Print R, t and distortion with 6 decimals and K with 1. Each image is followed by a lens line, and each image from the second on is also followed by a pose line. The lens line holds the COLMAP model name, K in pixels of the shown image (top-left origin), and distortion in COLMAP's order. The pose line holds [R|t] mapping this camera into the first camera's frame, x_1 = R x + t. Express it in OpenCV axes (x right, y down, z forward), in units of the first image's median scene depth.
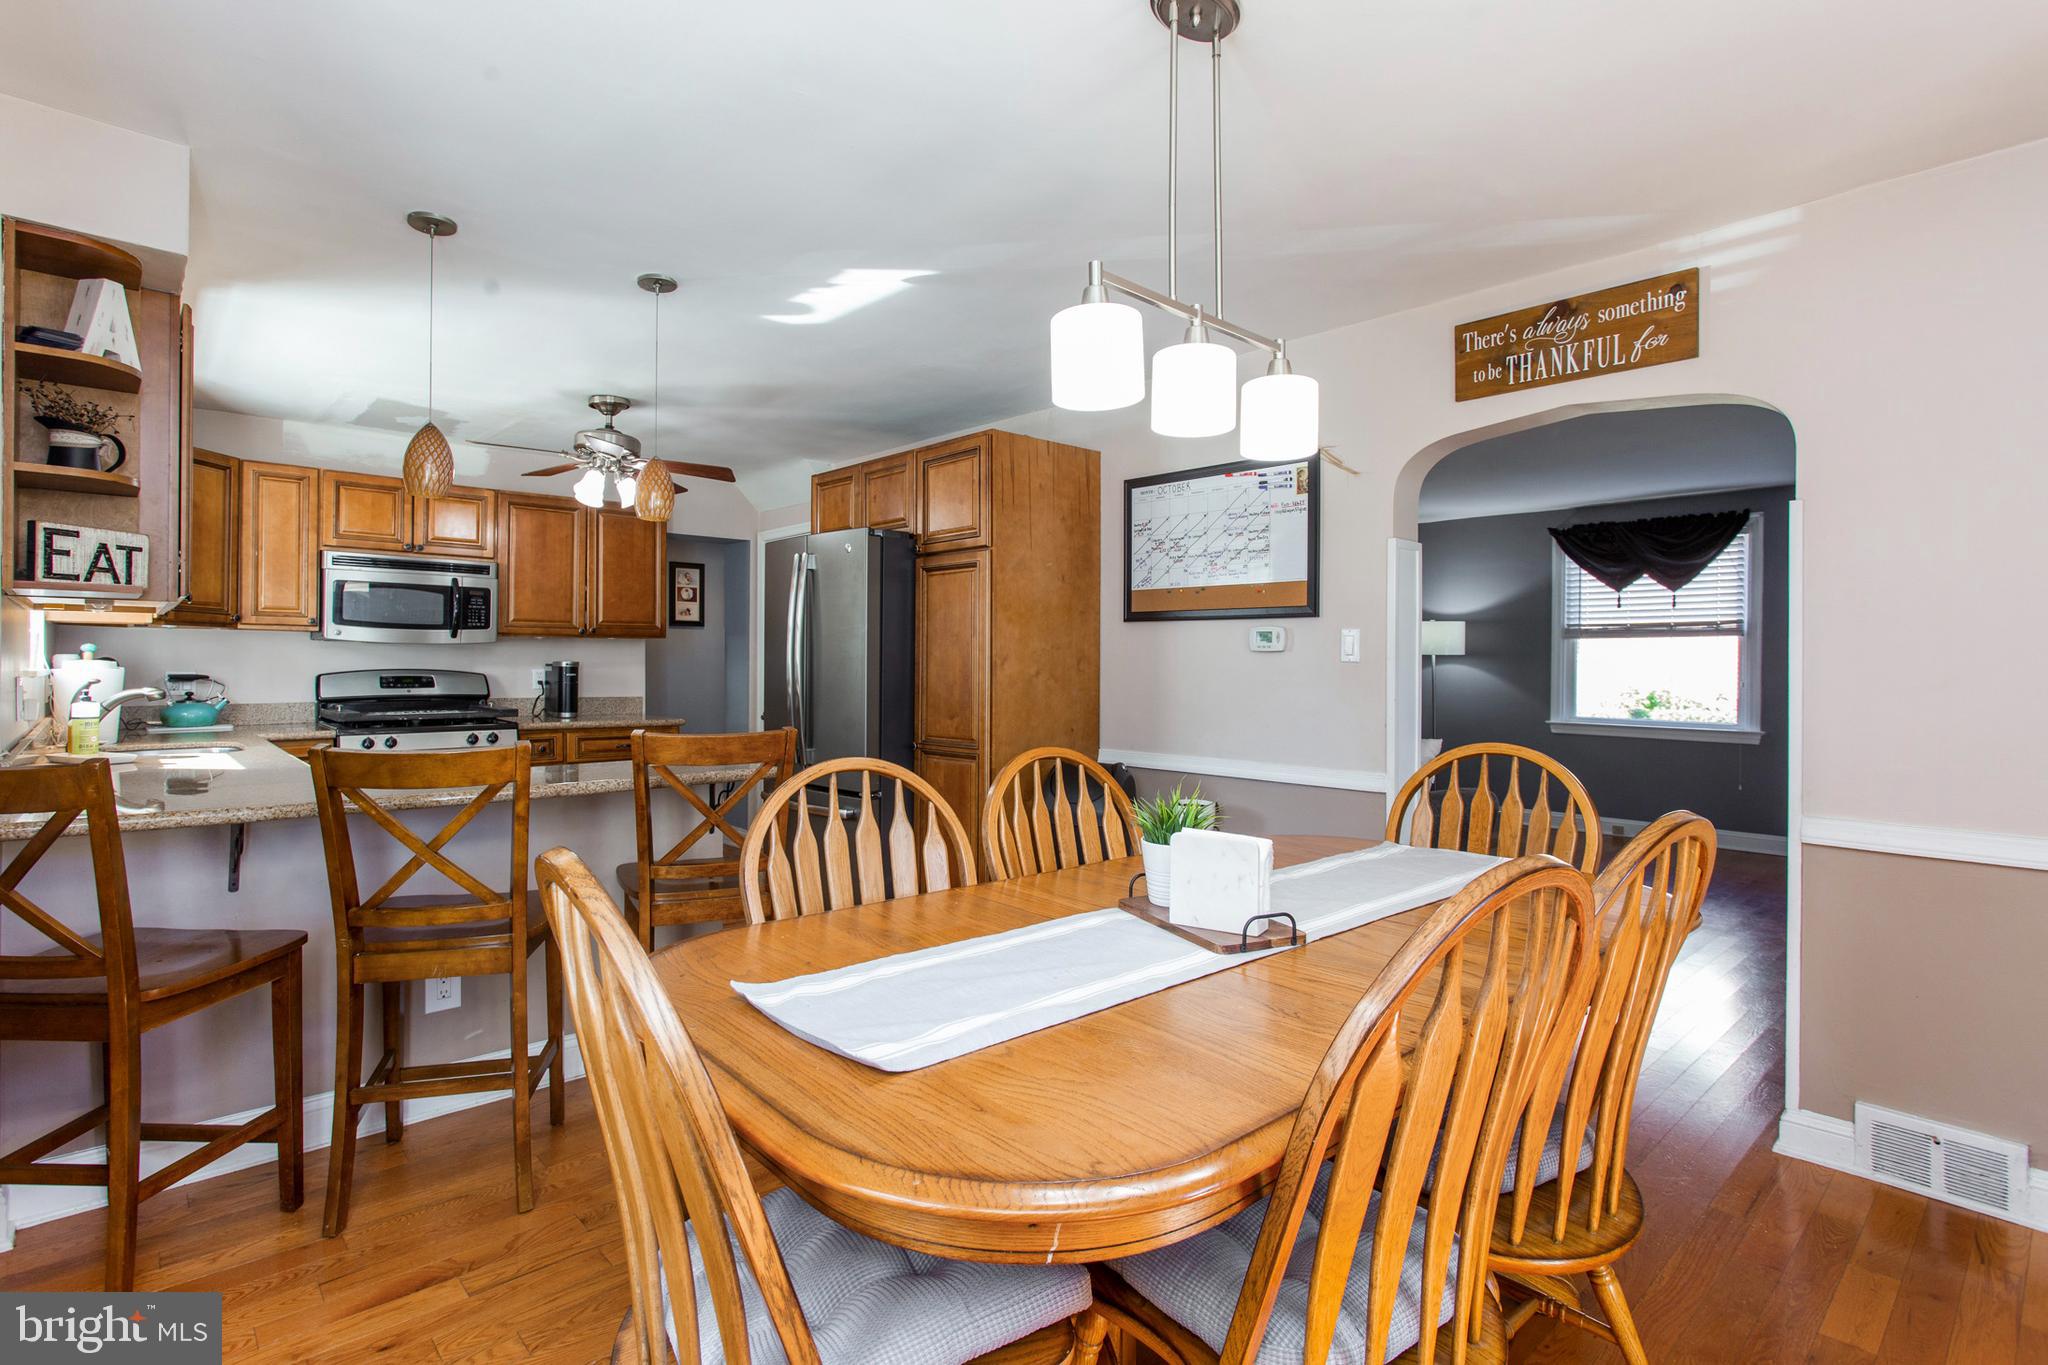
lens RADIAL K [[994.2, 0, 998.8], [0, 994.2, 668.3], [0, 0, 1]] dist [-0.005529, 0.001175]
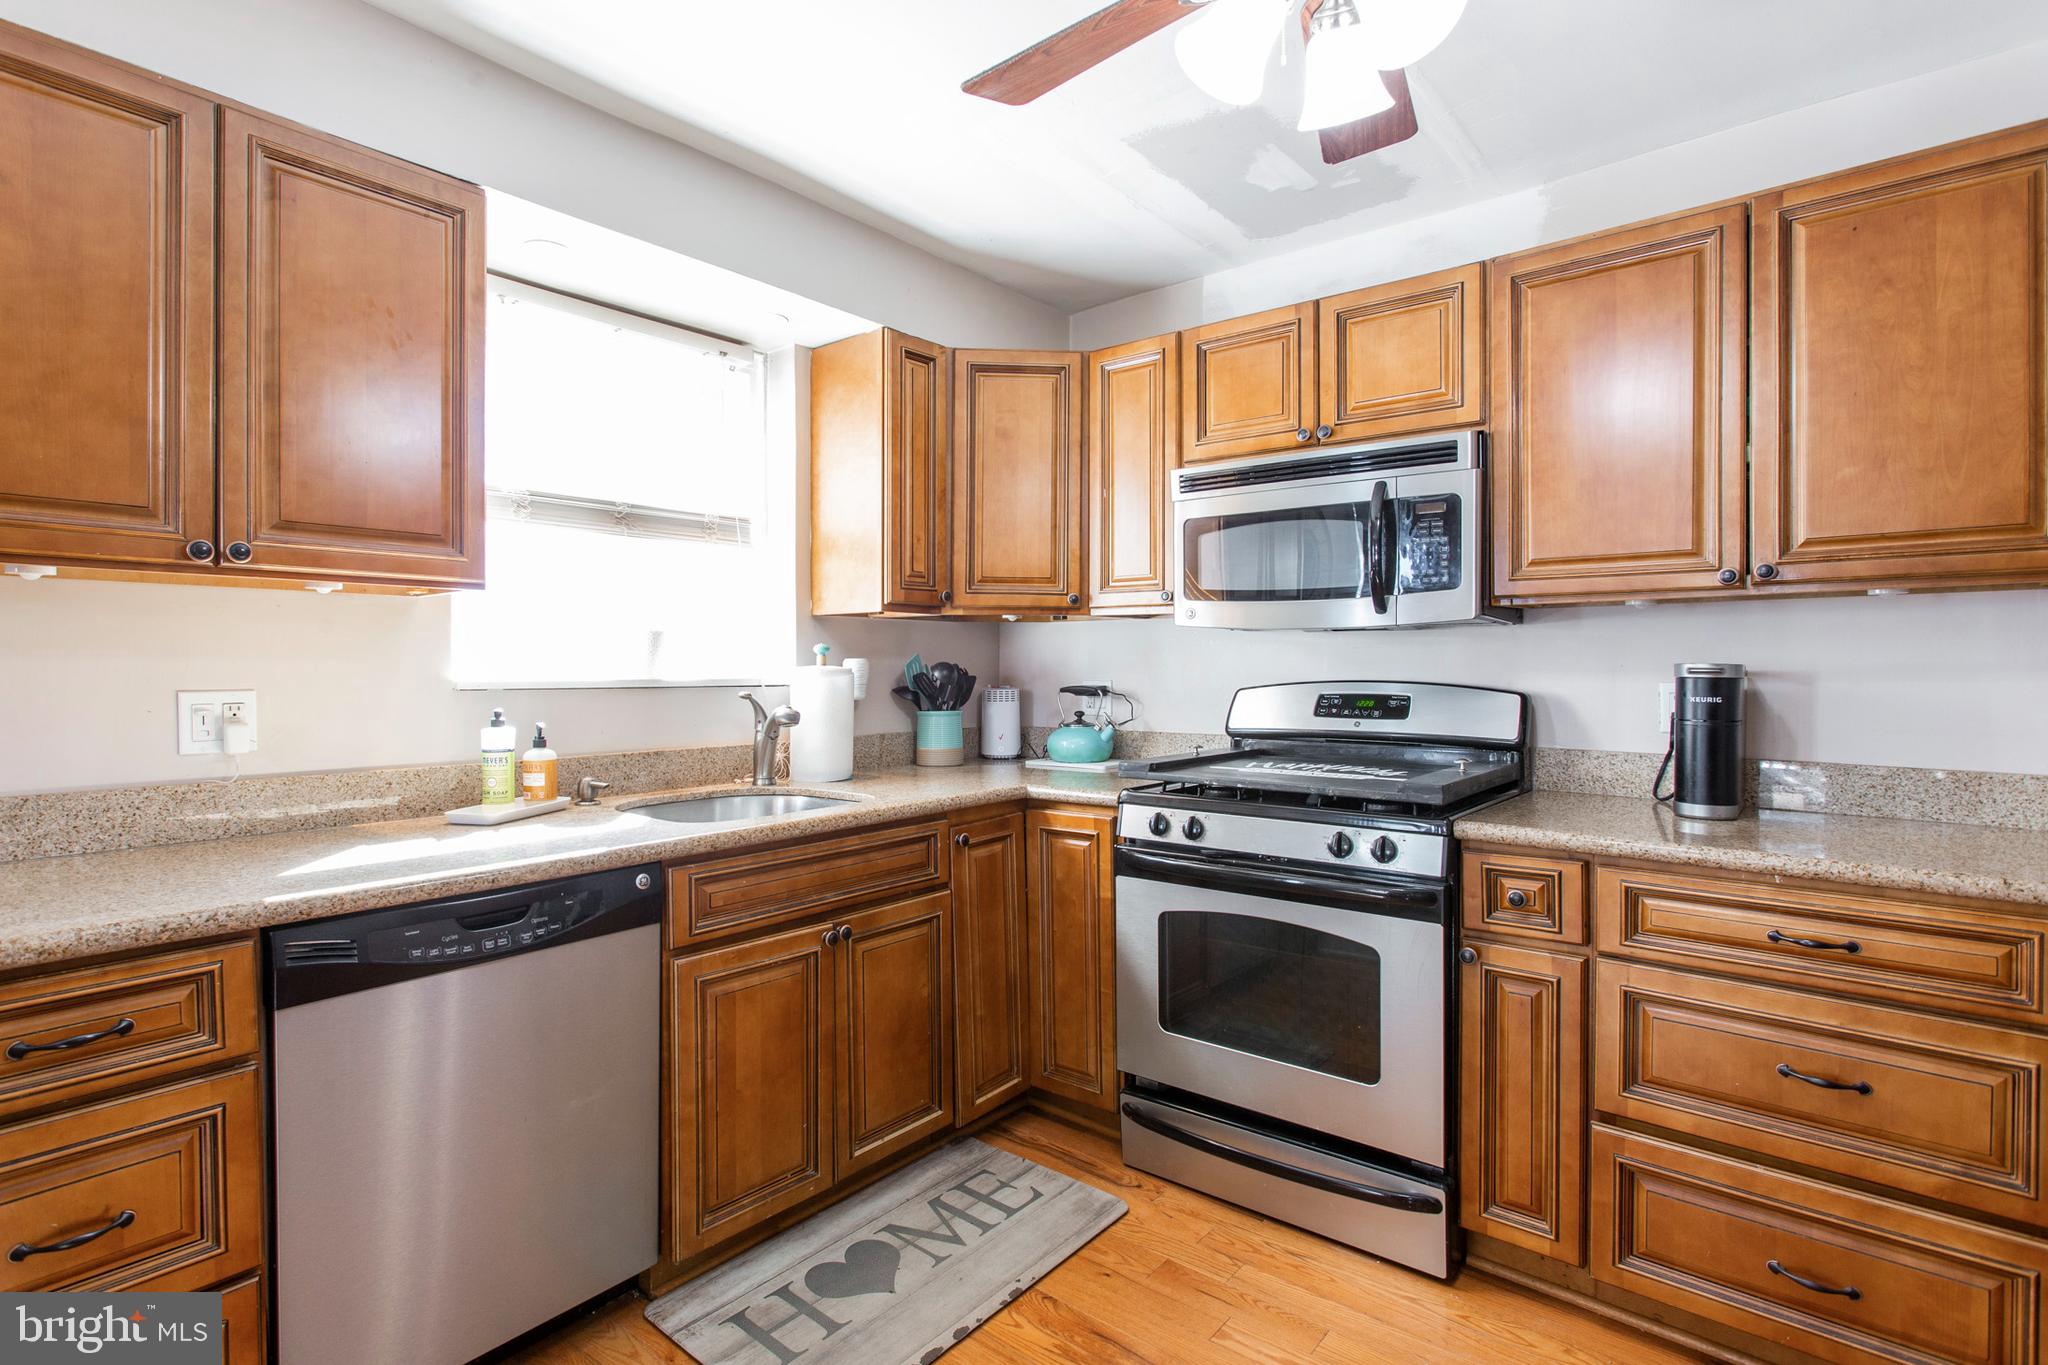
lens RADIAL K [[994.2, 0, 998.8], [0, 994.2, 668.3], [0, 0, 1]] dist [-0.005529, 0.001175]
pose [[0.139194, -0.003849, -0.990258, -0.121119], [-0.002568, 0.999988, -0.004248, -0.002995], [0.990262, 0.003135, 0.139183, 0.772128]]
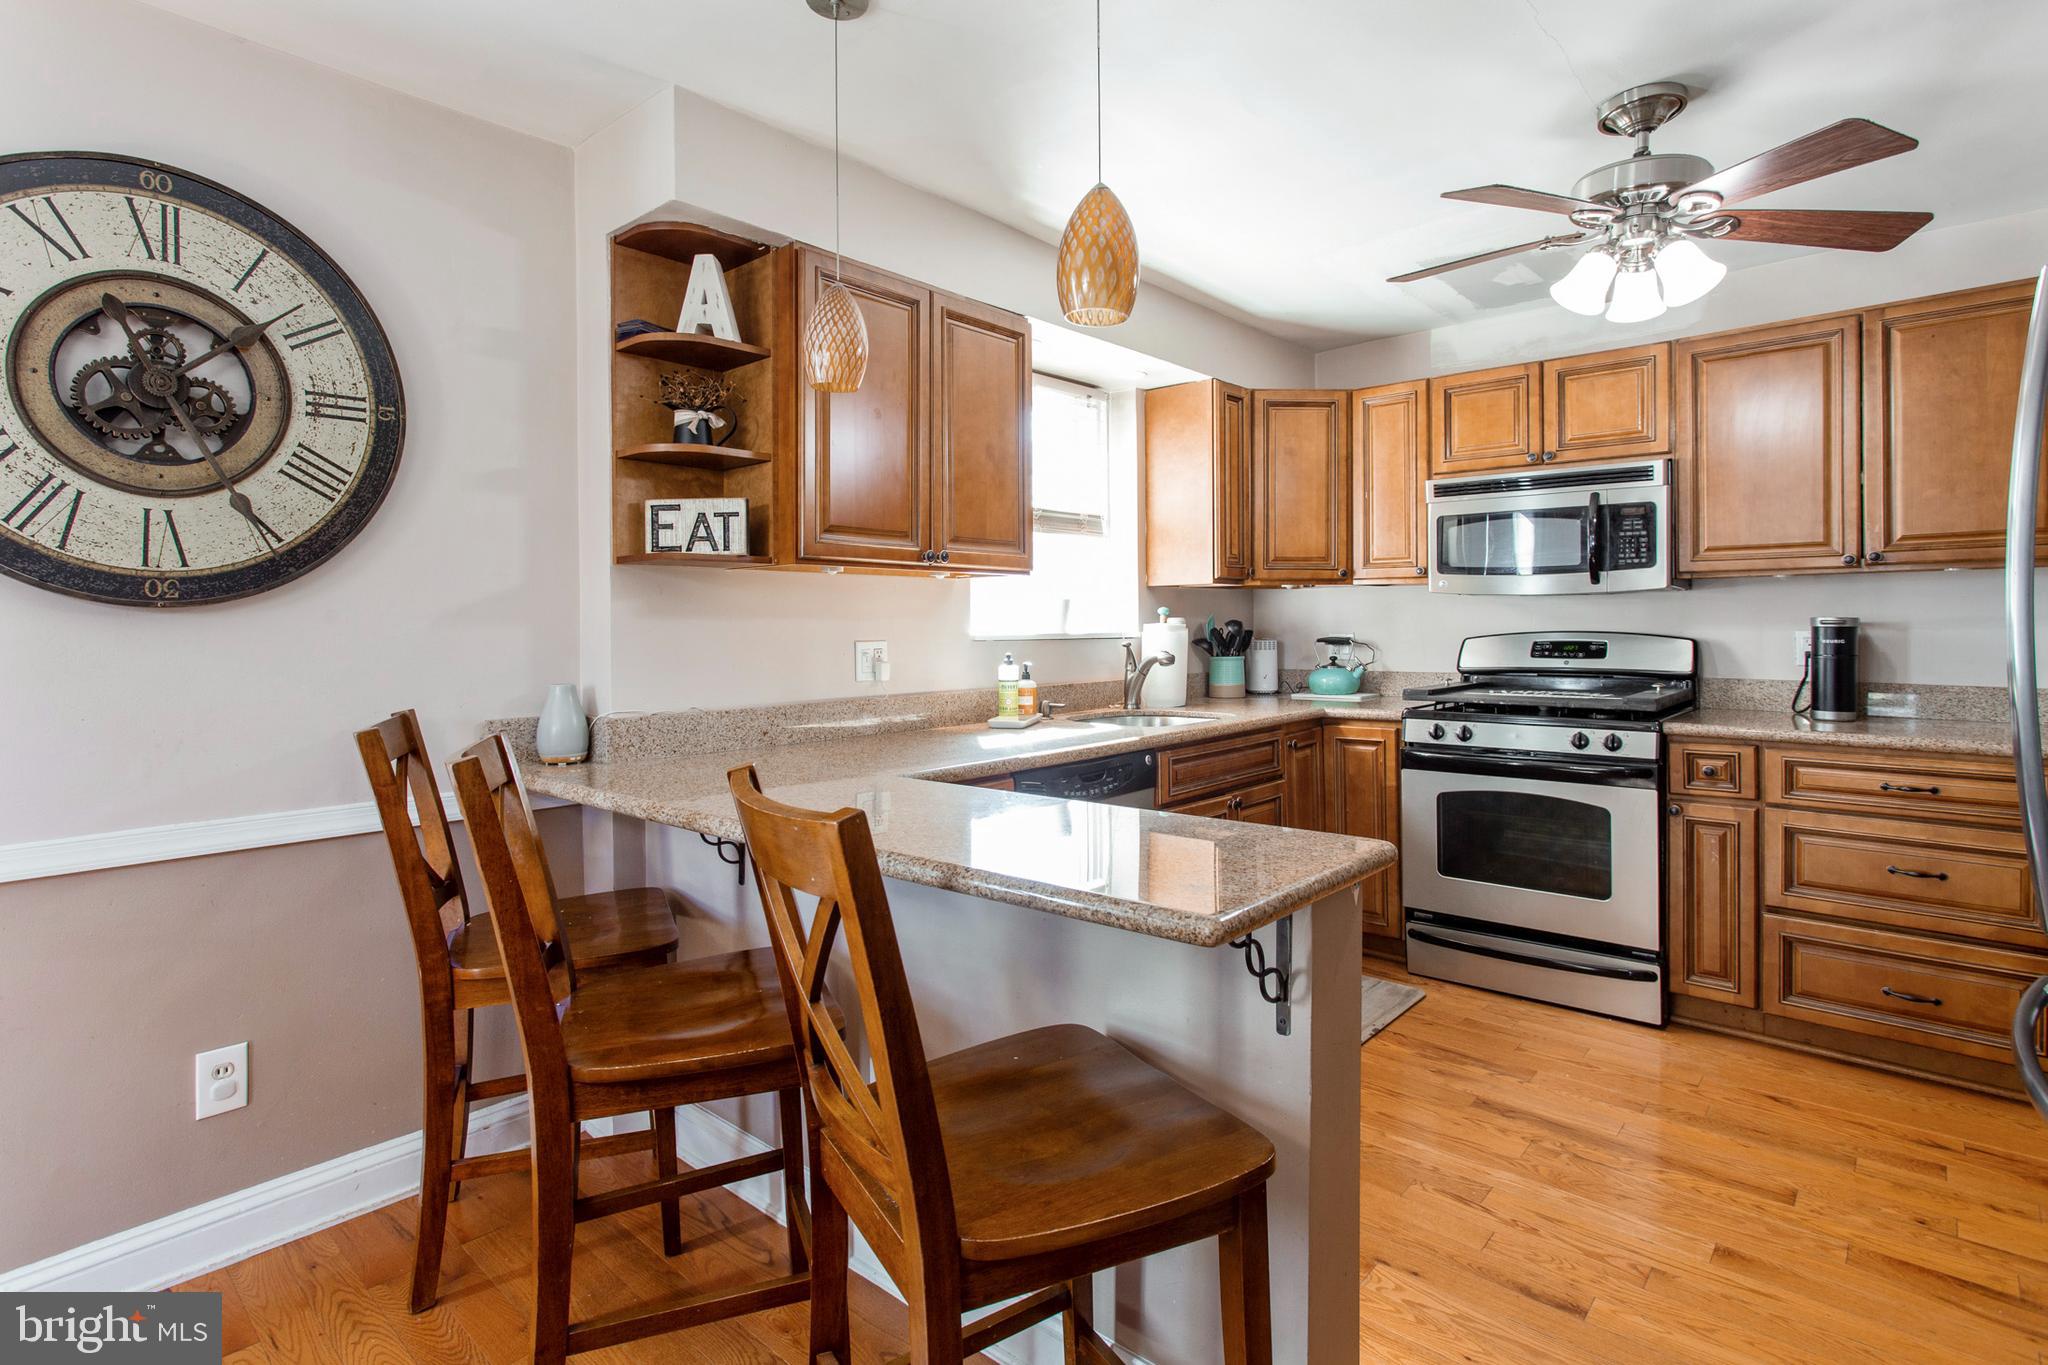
lens RADIAL K [[1008.9, 0, 1008.8], [0, 1008.9, 625.3], [0, 0, 1]] dist [-0.006048, 0.001351]
pose [[0.102943, -0.005495, -0.994672, 0.075087], [0.004203, 0.999978, -0.005089, -0.001495], [0.994678, -0.003657, 0.102964, 0.552572]]
